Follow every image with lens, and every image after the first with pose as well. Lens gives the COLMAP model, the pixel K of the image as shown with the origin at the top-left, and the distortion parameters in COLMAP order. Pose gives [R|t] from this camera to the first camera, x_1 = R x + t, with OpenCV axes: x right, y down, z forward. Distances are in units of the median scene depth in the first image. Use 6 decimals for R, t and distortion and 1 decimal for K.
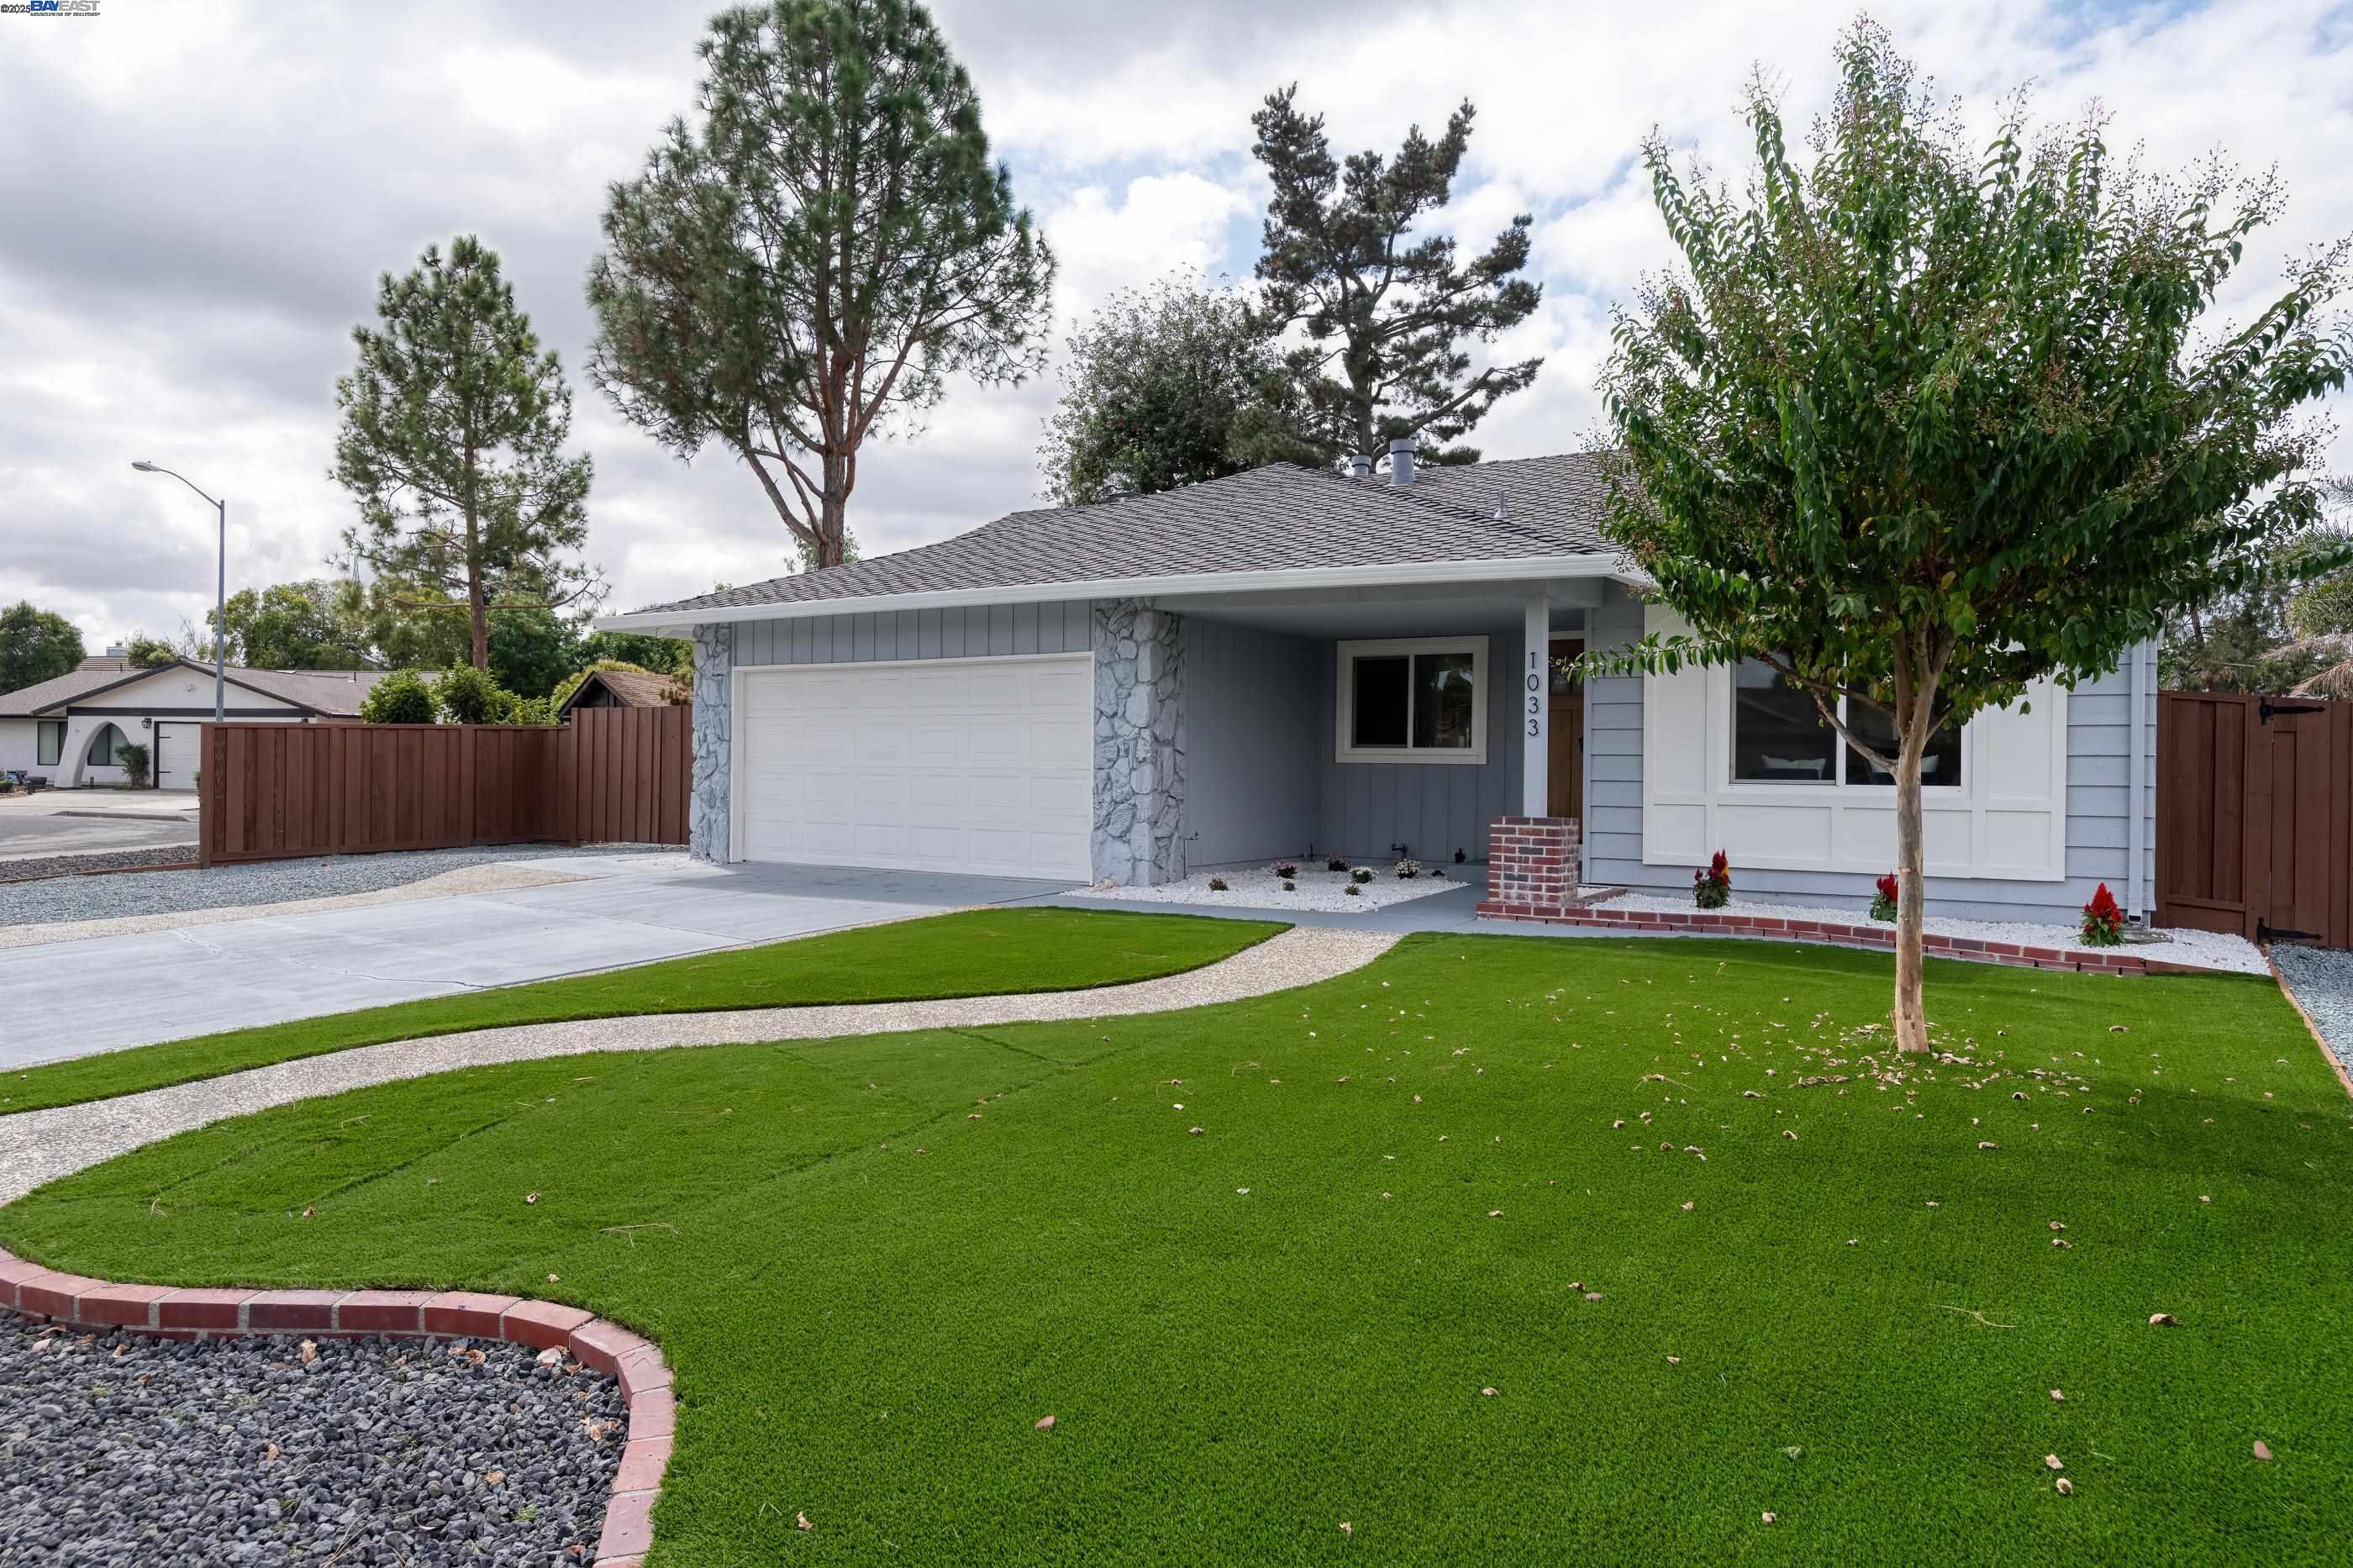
lens RADIAL K [[1413.8, 0, 1176.5], [0, 1413.8, 784.0], [0, 0, 1]] dist [0.001105, 0.002322]
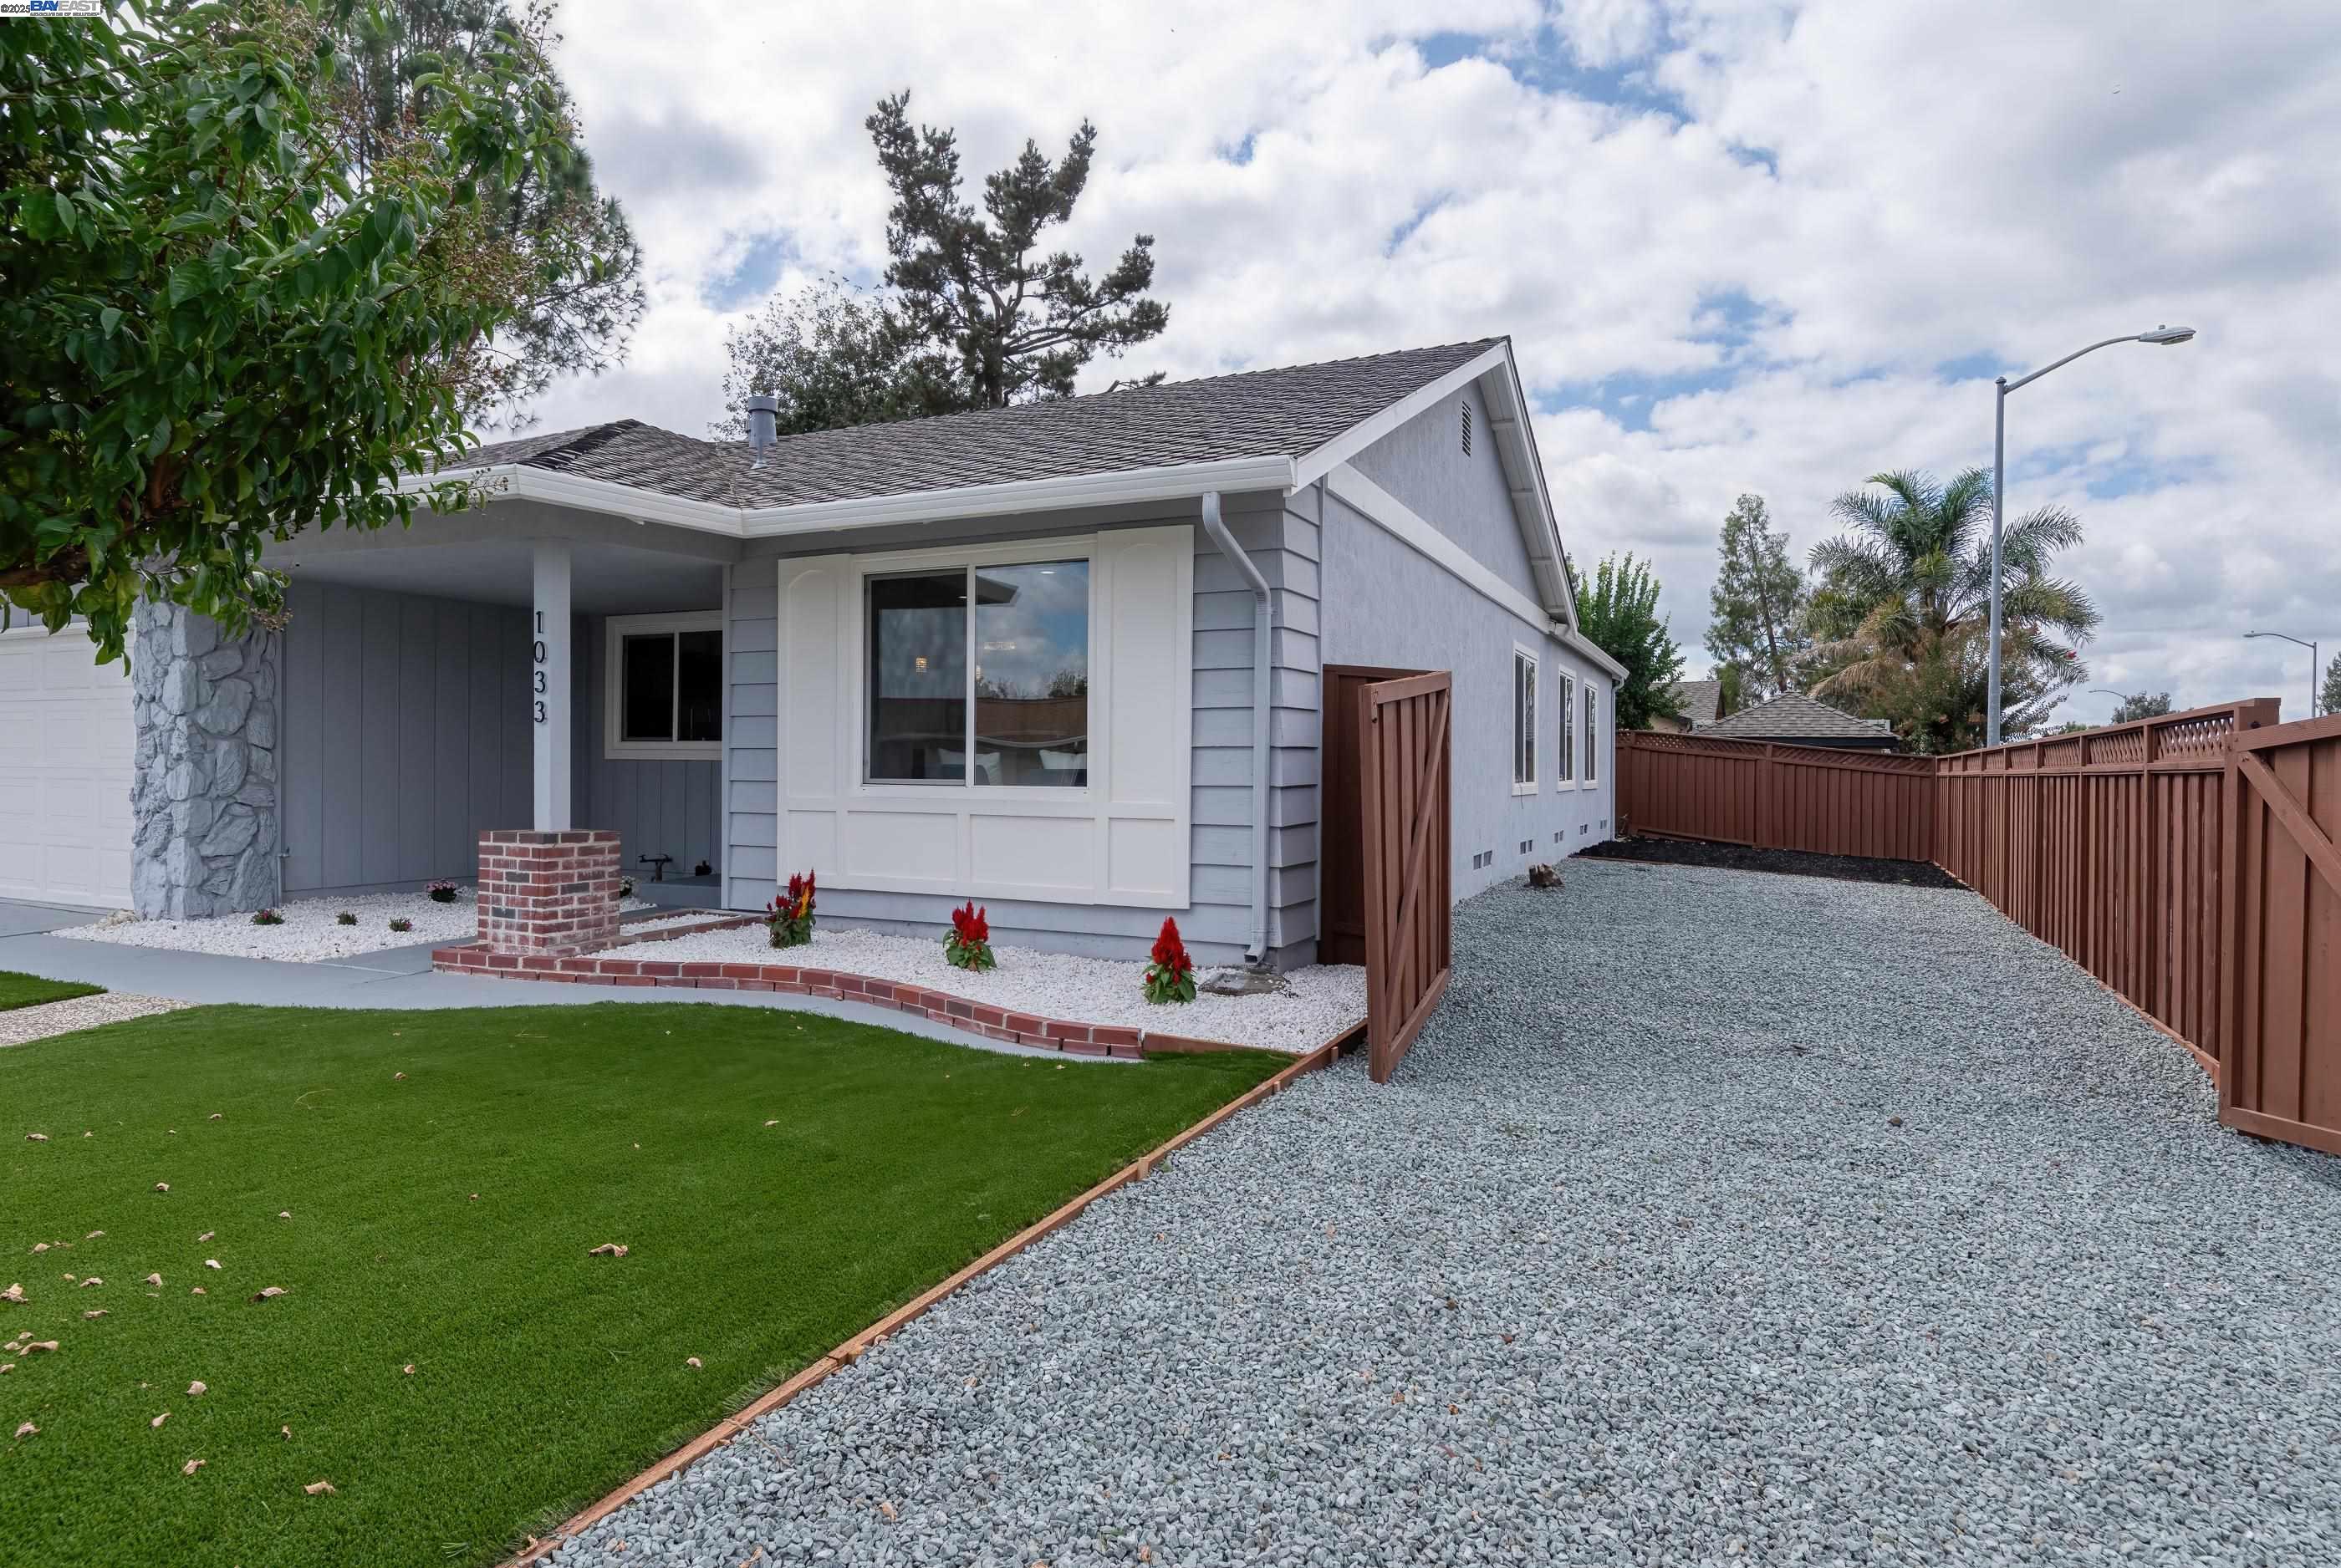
lens RADIAL K [[1238.0, 0, 1154.5], [0, 1238.0, 782.1], [0, 0, 1]] dist [0.000004, -0.000256]
pose [[0.992685, -0.005407, 0.120614, 0.280971], [0.004877, 0.999977, 0.004691, -0.002479], [-0.120636, -0.004069, 0.992688, 0.172632]]
